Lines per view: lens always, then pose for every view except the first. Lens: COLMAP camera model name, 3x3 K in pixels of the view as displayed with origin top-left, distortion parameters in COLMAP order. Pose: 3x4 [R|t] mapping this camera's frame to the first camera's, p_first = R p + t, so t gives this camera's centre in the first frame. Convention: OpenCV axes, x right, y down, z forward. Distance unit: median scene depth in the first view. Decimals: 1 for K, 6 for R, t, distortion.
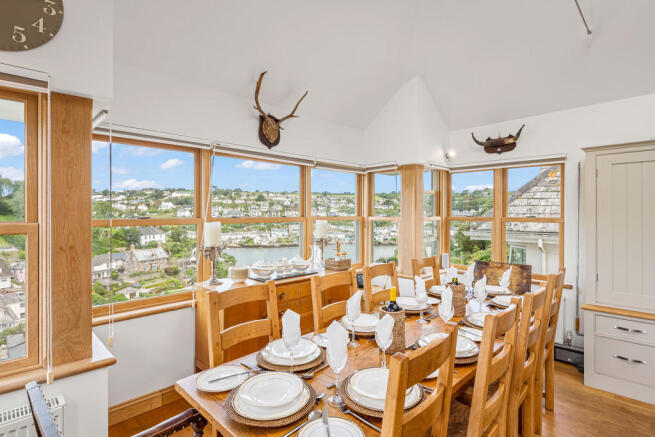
lens RADIAL K [[334.8, 0, 325.9], [0, 334.8, 217.1], [0, 0, 1]] dist [0.002487, 0.000000]
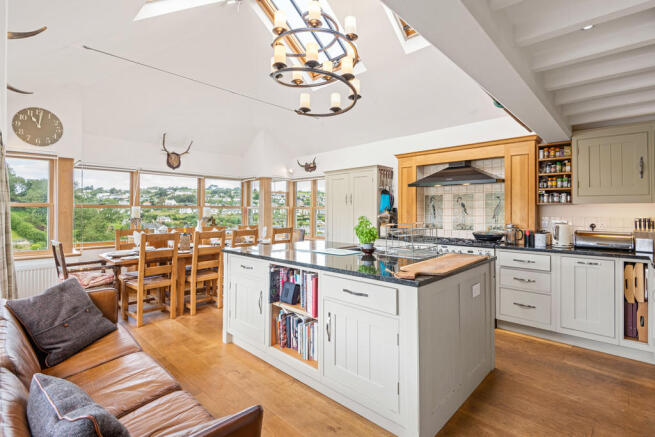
lens RADIAL K [[309.5, 0, 327.5], [0, 309.5, 212.3], [0, 0, 1]] dist [-0.005254, -0.000775]
pose [[0.999645, 0.003945, 0.026359, 0.564724], [-0.003758, 0.999967, -0.007136, 0.042428], [-0.026386, 0.007034, 0.999627, -0.675624]]
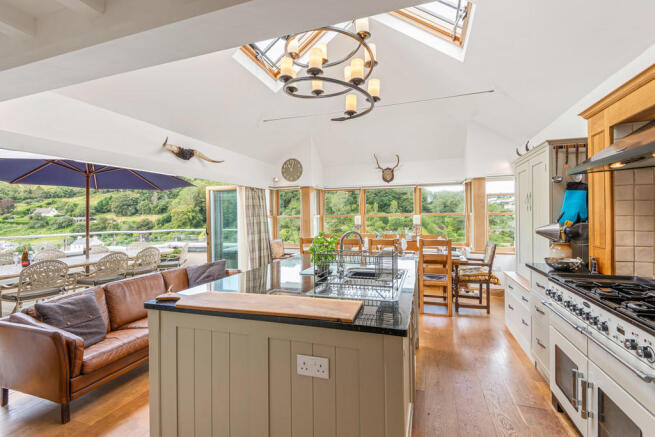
lens RADIAL K [[301.1, 0, 326.8], [0, 301.1, 216.7], [0, 0, 1]] dist [0.022092, 0.000181]
pose [[0.447879, -0.004556, -0.894083, 1.192072], [0.005070, 0.999984, -0.002556, 0.017307], [0.894080, -0.003388, 0.447895, -0.212121]]
